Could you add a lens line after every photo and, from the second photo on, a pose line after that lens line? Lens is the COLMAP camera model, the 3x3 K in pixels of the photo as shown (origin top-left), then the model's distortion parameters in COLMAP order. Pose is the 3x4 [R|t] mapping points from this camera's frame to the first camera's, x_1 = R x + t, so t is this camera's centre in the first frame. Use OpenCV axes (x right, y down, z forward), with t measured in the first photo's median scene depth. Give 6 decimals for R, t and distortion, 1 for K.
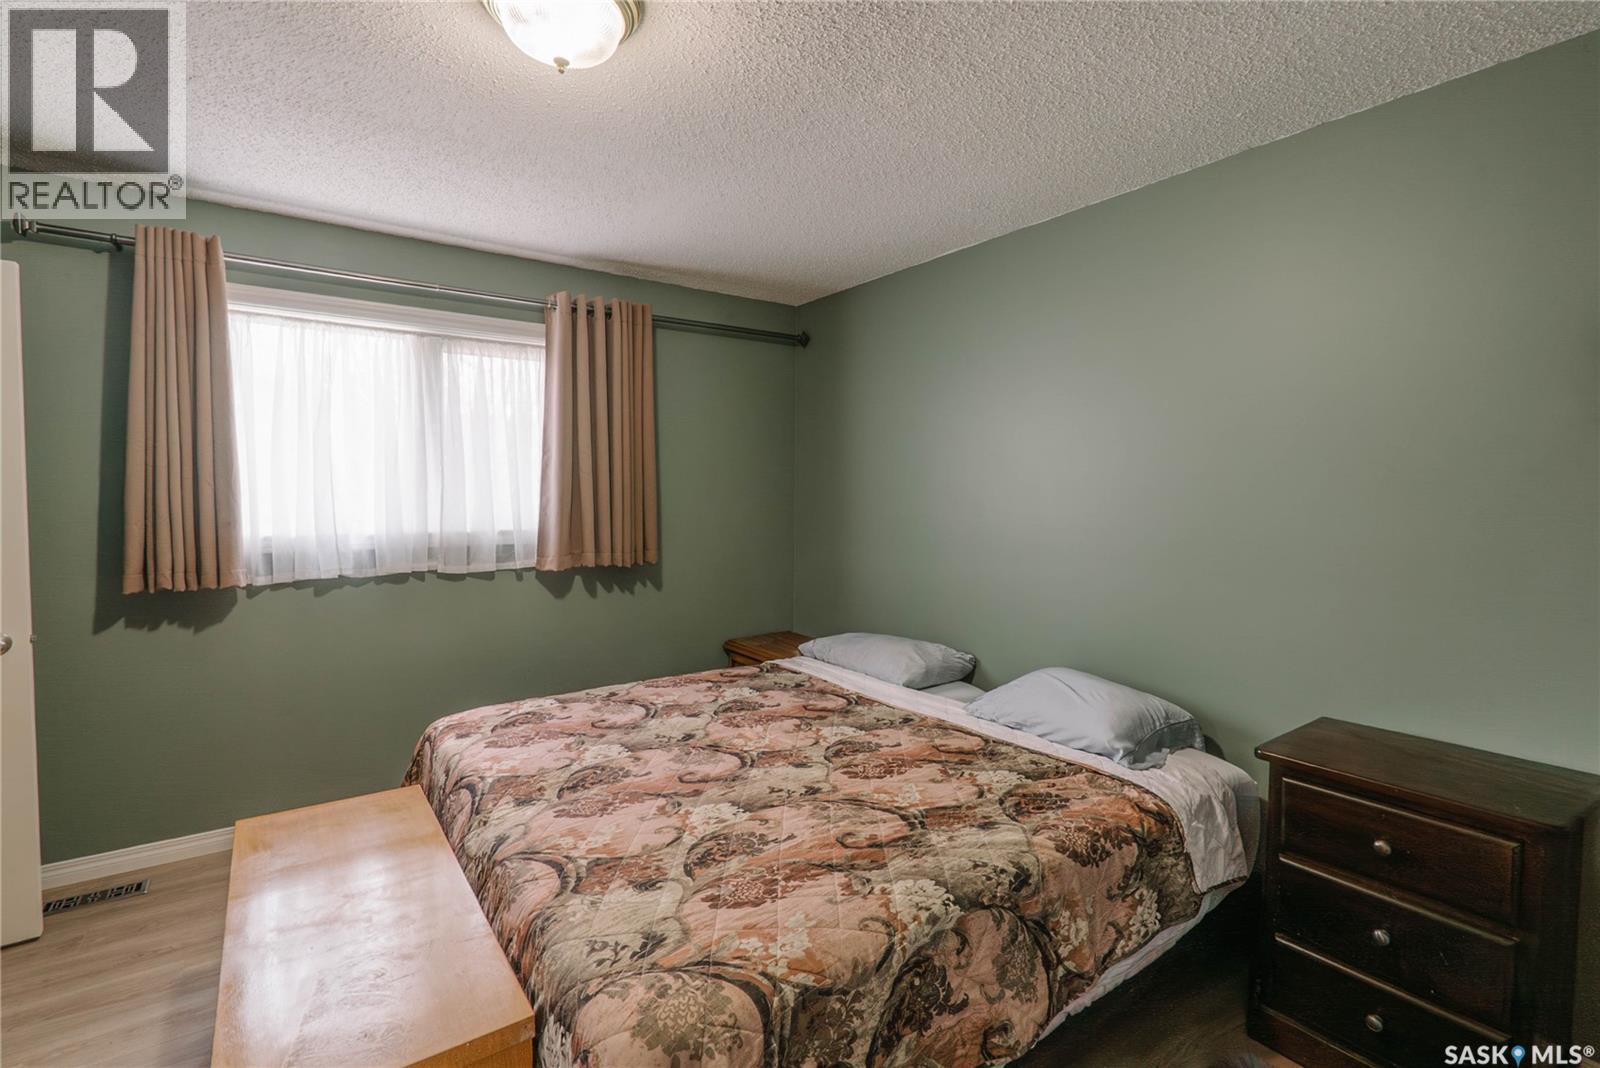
lens RADIAL K [[743.8, 0, 786.3], [0, 743.8, 528.0], [0, 0, 1]] dist [-0.000911, -0.000068]
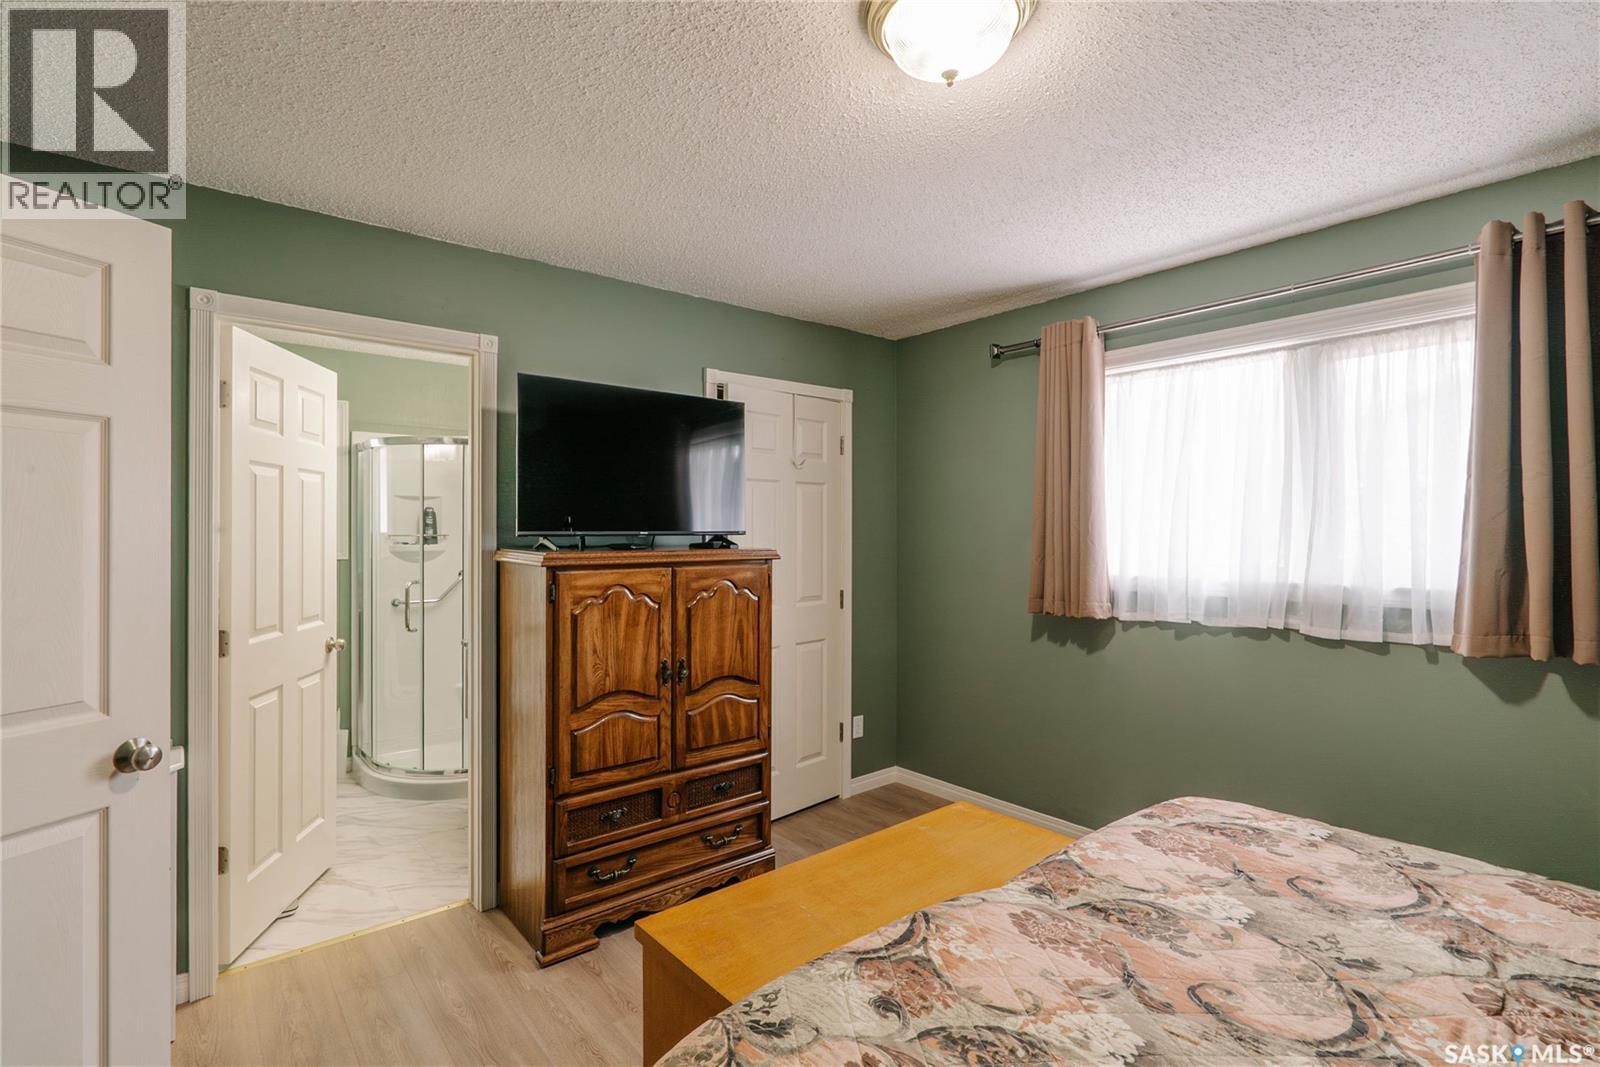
lens RADIAL K [[743.8, 0, 786.3], [0, 743.8, 527.5], [0, 0, 1]] dist [-0.000911, -0.000068]
pose [[0.084186, -0.007776, -0.996420, 0.349168], [-0.047604, 0.998796, -0.011816, -0.022938], [0.995312, 0.048429, 0.083715, 0.431341]]
